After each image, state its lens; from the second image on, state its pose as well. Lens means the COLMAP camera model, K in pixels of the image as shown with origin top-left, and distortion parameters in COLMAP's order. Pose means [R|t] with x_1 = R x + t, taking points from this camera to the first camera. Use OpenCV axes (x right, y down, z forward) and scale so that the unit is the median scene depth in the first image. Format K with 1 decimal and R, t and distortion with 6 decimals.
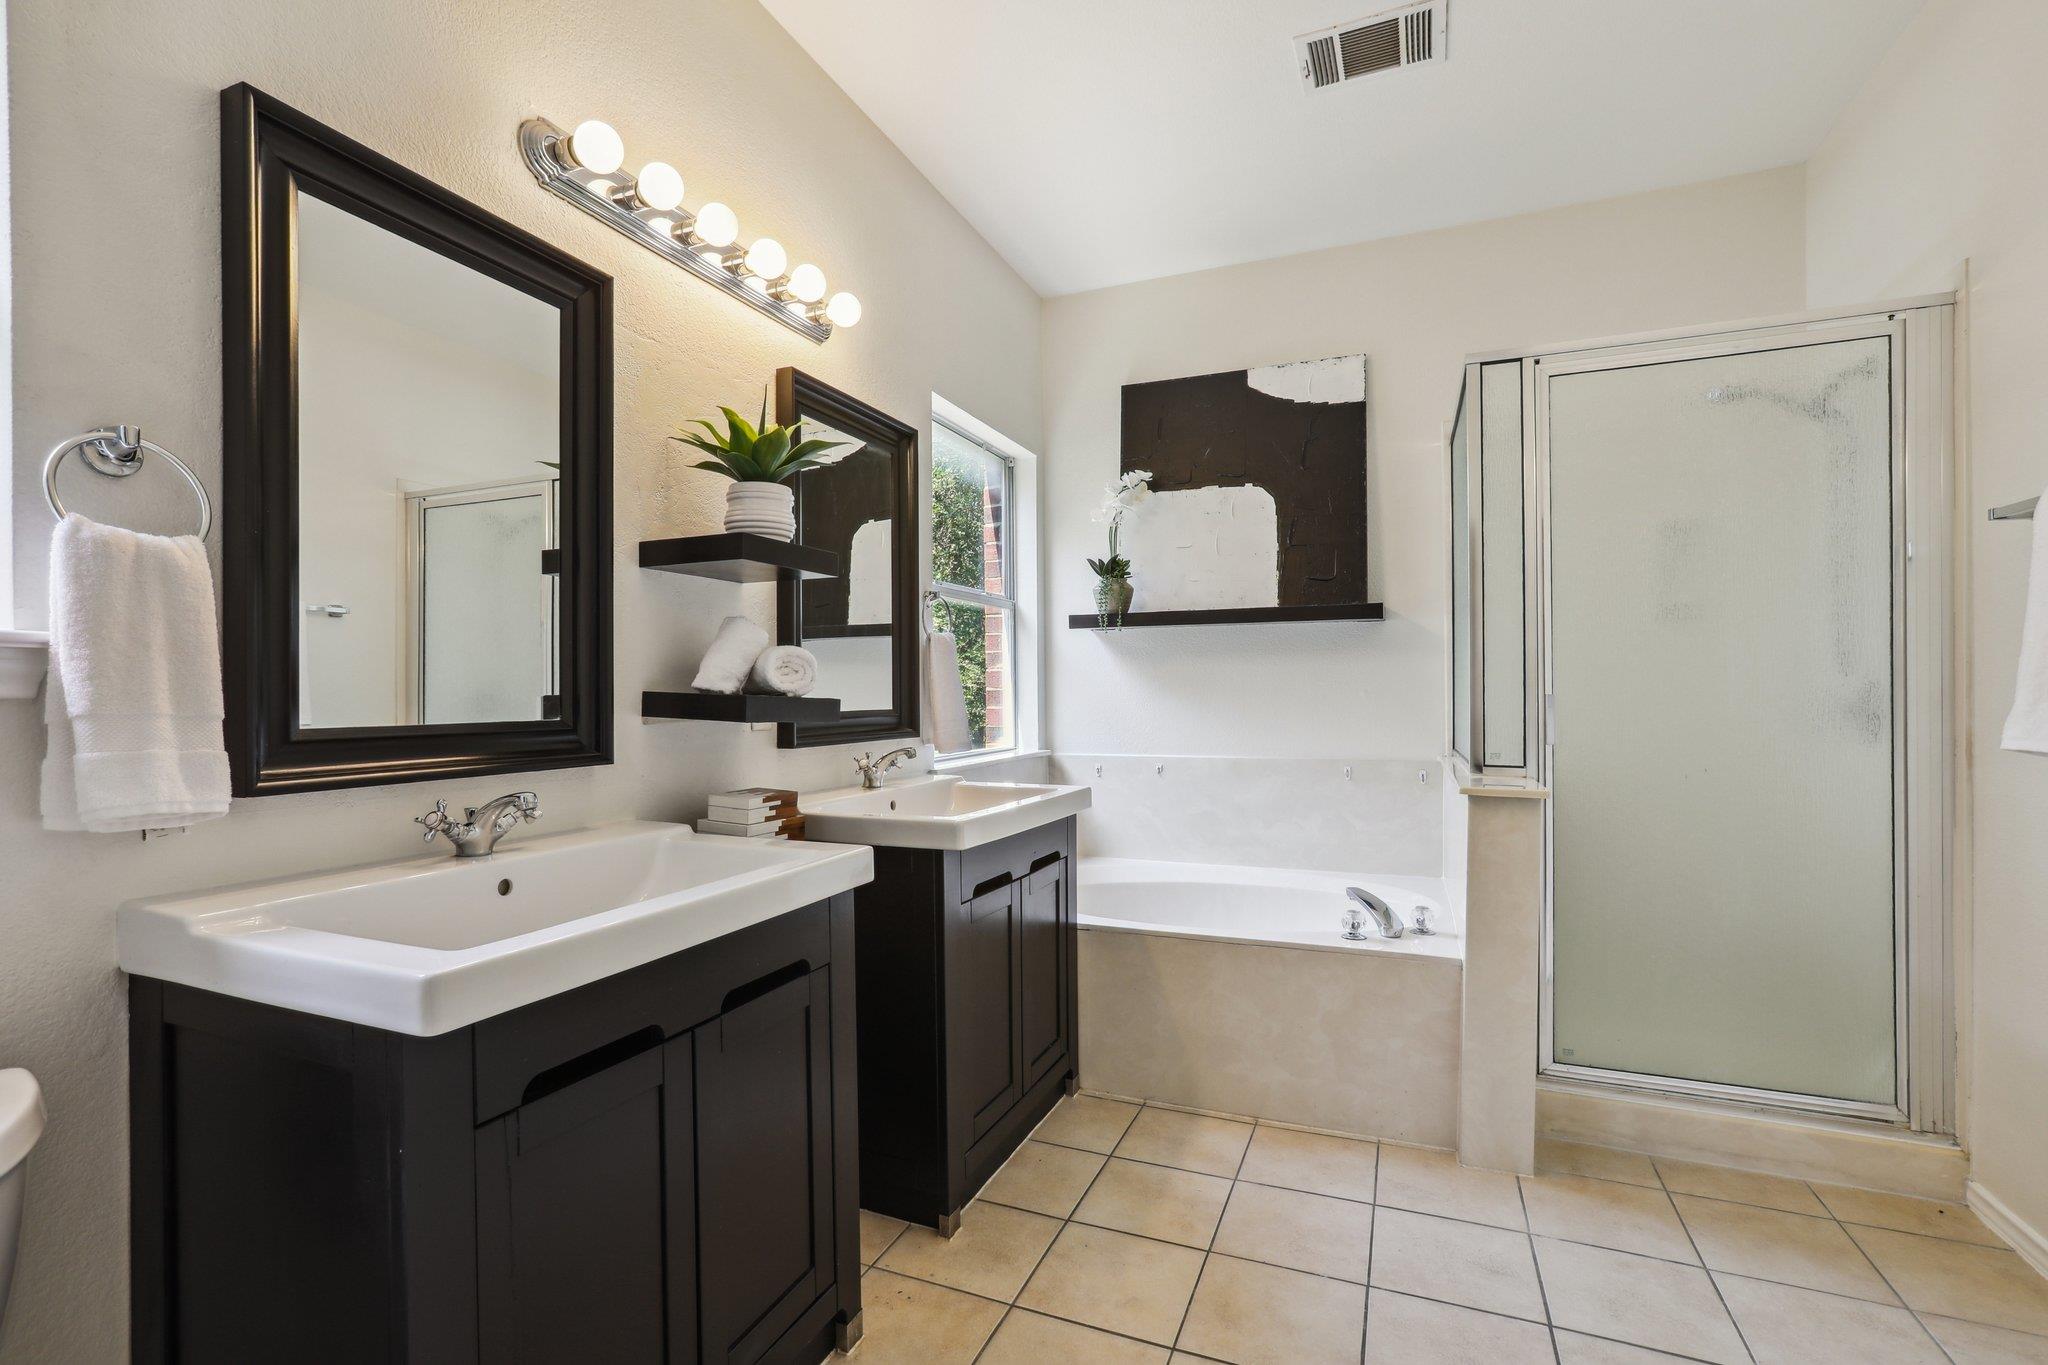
lens RADIAL K [[927.9, 0, 1020.6], [0, 927.9, 693.8], [0, 0, 1]] dist [-0.022824, 0.011755]
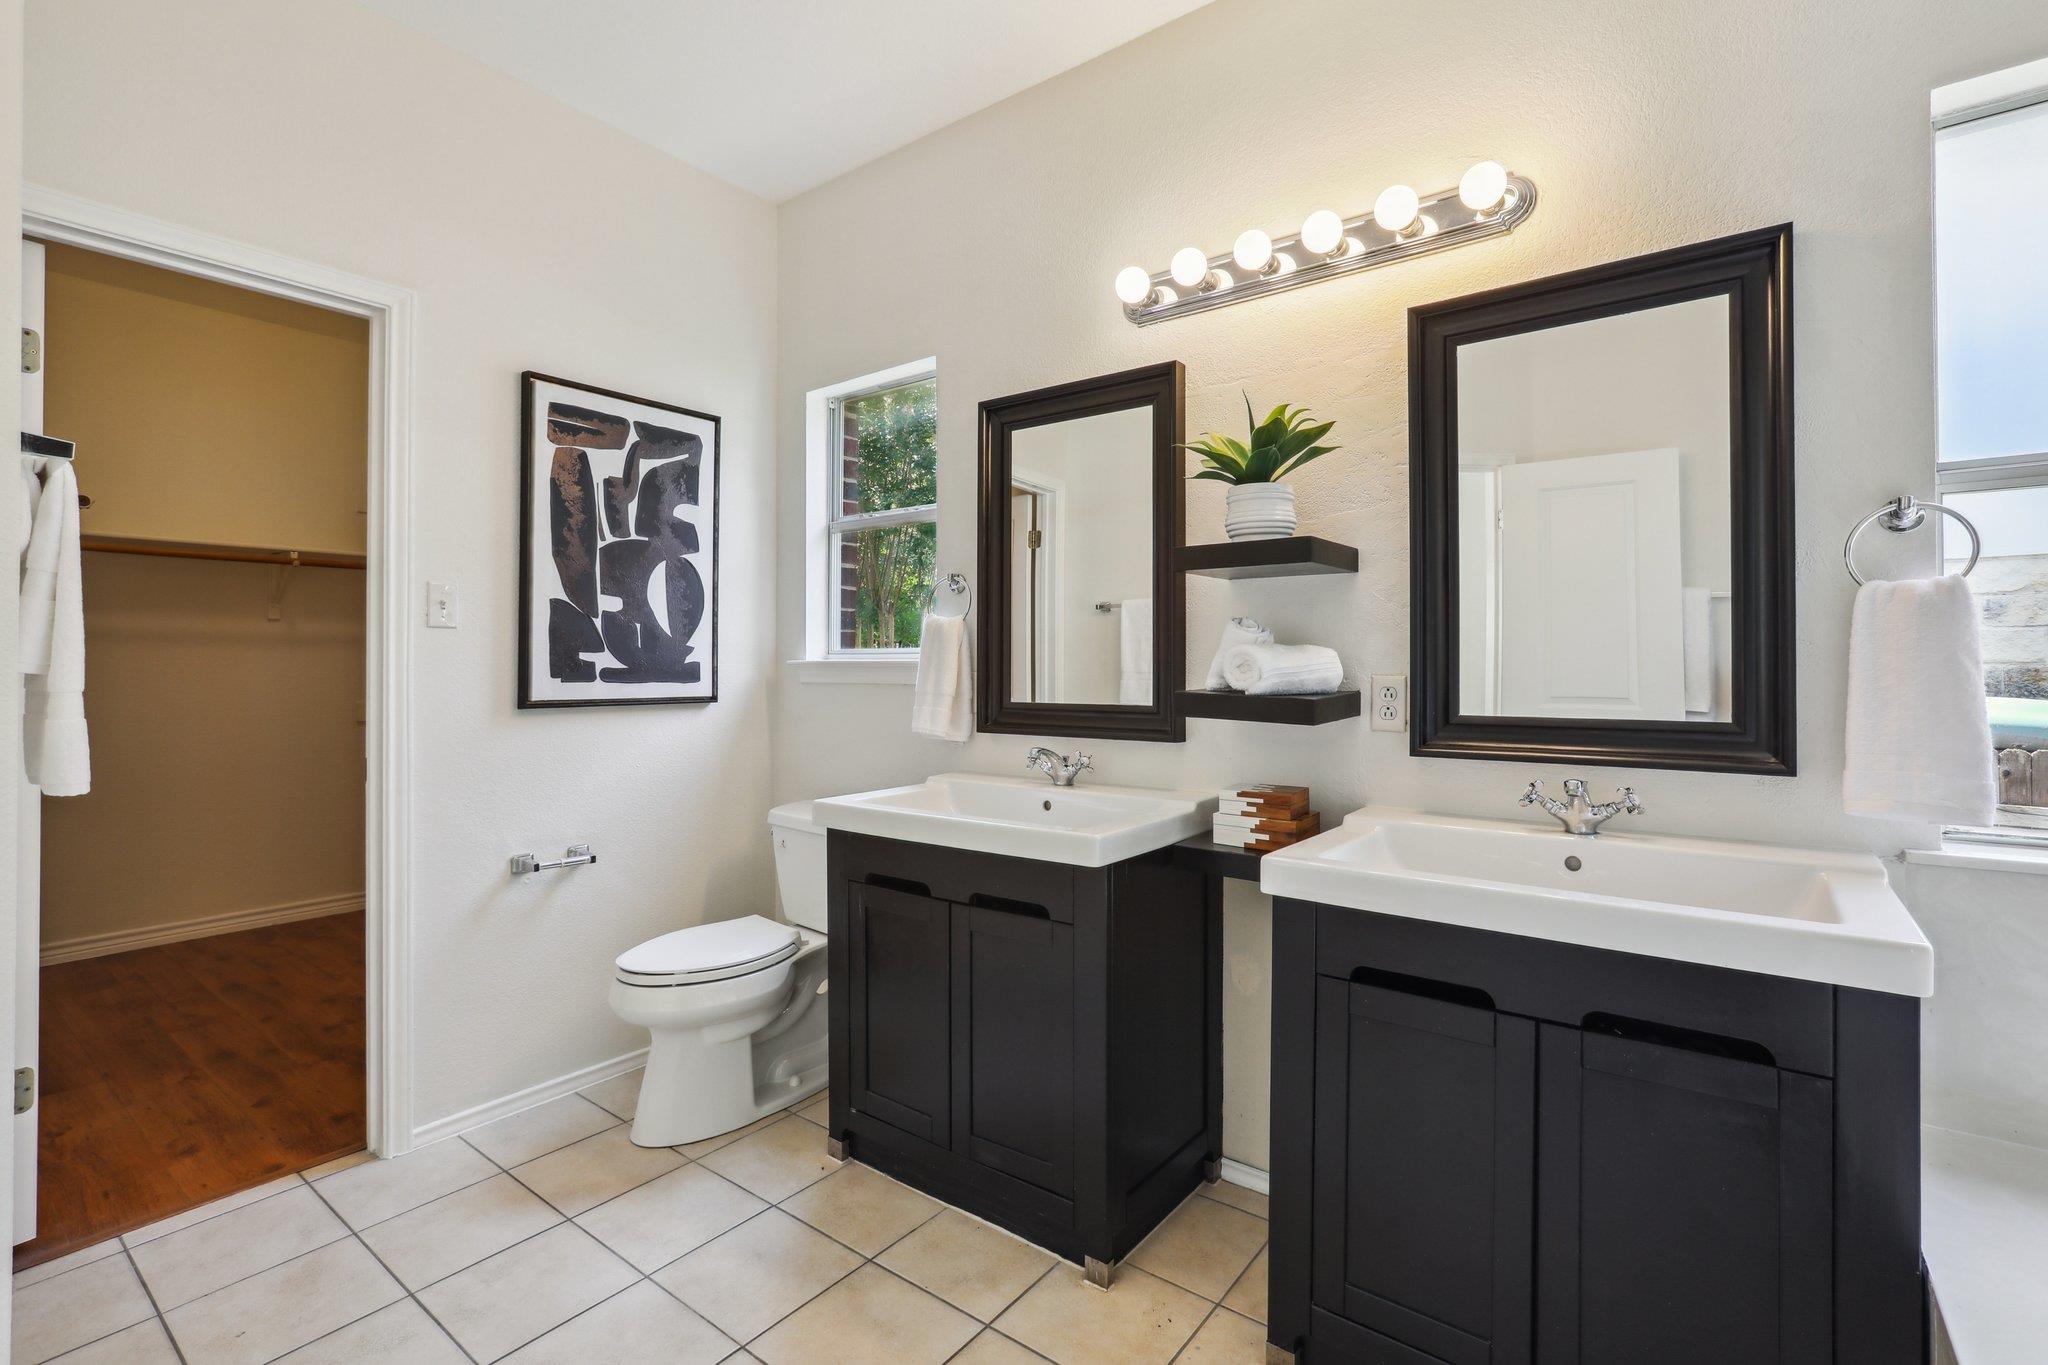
lens RADIAL K [[927.9, 0, 1022.6], [0, 927.9, 673.6], [0, 0, 1]] dist [-0.022824, 0.011755]
pose [[-0.257071, 0.004893, -0.966380, 0.877572], [0.003662, 0.999985, 0.004090, -0.027195], [0.966386, -0.002487, -0.257085, 1.166368]]
